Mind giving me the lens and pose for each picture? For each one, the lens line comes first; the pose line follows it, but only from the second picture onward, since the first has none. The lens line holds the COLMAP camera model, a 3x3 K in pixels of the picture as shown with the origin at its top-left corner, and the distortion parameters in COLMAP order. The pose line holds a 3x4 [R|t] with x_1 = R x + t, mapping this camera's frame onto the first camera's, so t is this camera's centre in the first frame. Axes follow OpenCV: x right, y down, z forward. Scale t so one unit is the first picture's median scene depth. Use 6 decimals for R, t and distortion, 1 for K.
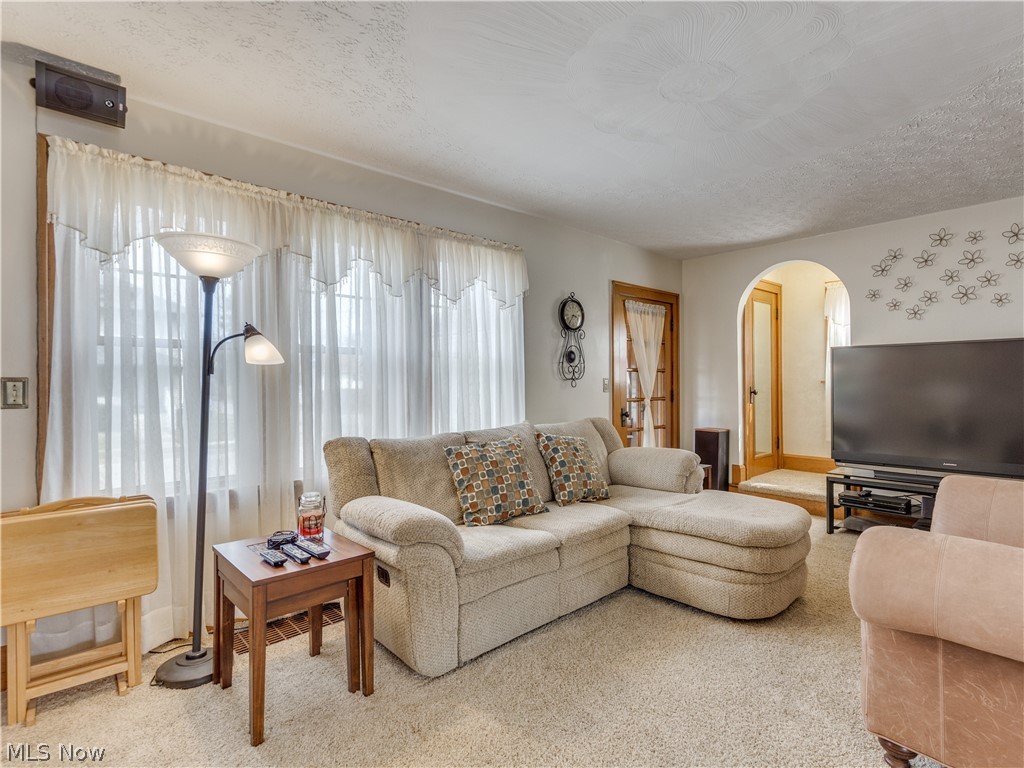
lens RADIAL K [[509.1, 0, 512.0], [0, 509.1, 384.0], [0, 0, 1]] dist [-0.000554, -0.000421]
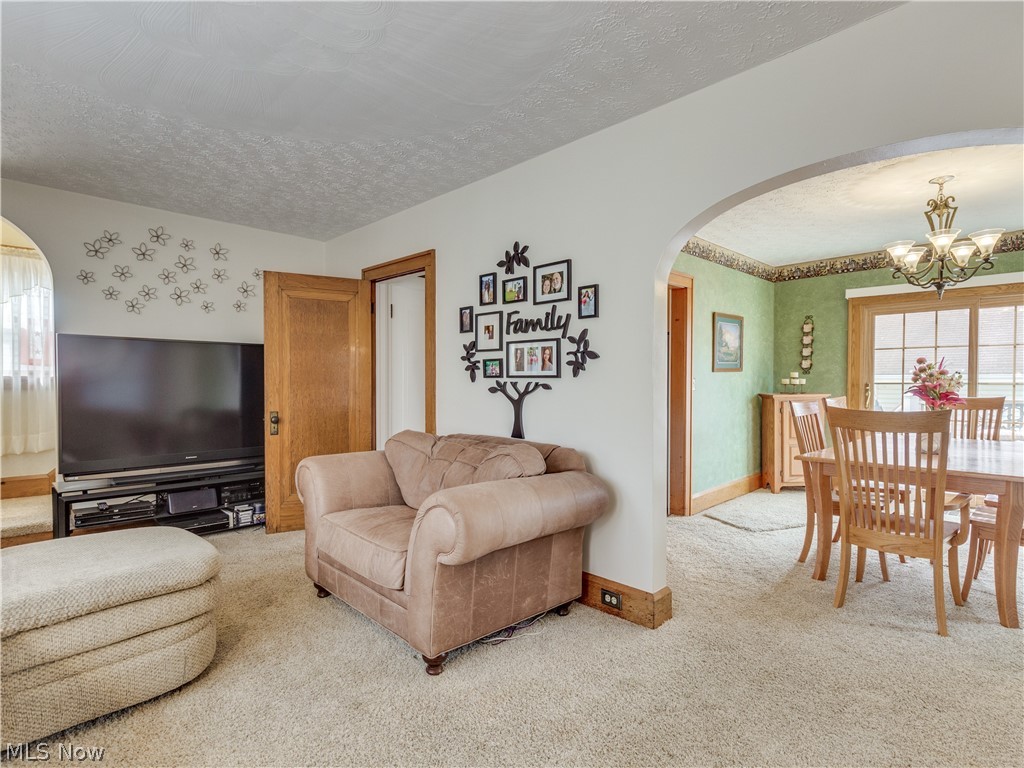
lens RADIAL K [[521.1, 0, 526.2], [0, 521.1, 387.0], [0, 0, 1]] dist [0.000607, -0.000464]
pose [[-0.042390, -0.005771, 0.999084, -0.226127], [-0.002788, 0.999980, 0.005658, 0.004719], [-0.999097, -0.002545, -0.042405, 0.323520]]
